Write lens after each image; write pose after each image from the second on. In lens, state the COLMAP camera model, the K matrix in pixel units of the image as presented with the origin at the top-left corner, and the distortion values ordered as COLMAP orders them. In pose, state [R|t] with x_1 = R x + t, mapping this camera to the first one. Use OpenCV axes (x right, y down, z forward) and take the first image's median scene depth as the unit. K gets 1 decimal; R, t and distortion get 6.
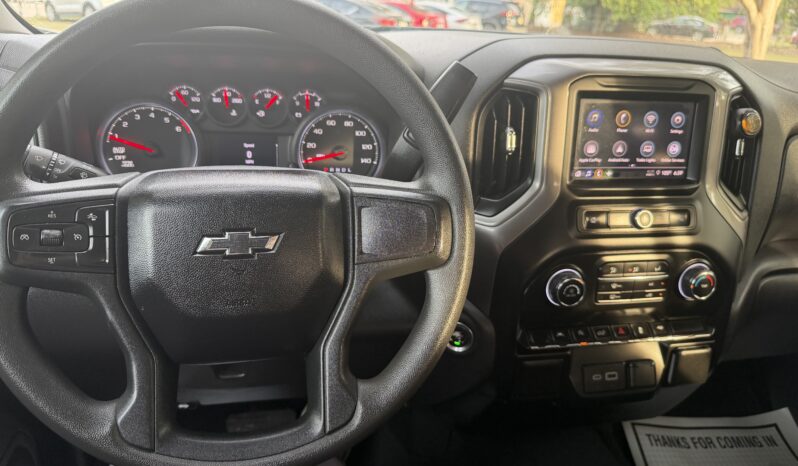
lens RADIAL K [[558.3, 0, 389.2], [0, 558.3, 233.7], [0, 0, 1]] dist [0.067525, -0.121134]
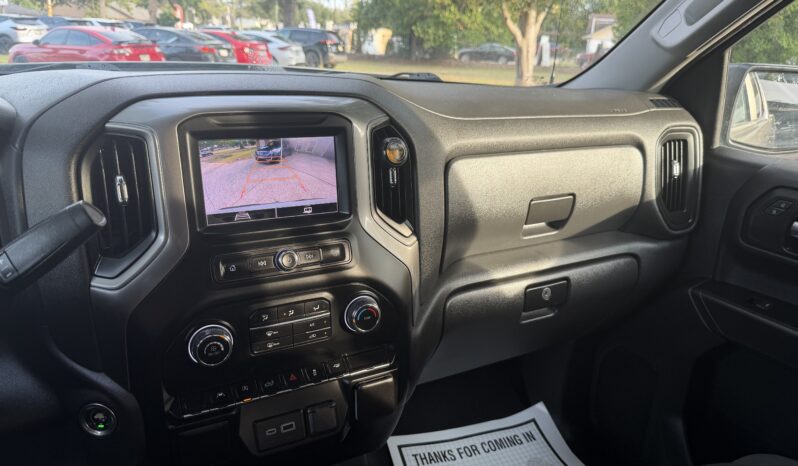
lens RADIAL K [[561.5, 0, 420.3], [0, 561.5, 232.8], [0, 0, 1]] dist [0.032874, -0.120886]
pose [[0.948770, -0.104406, 0.298221, 0.338237], [0.117691, 0.992686, -0.026890, -0.017545], [-0.293232, 0.060610, 0.954118, 0.016622]]
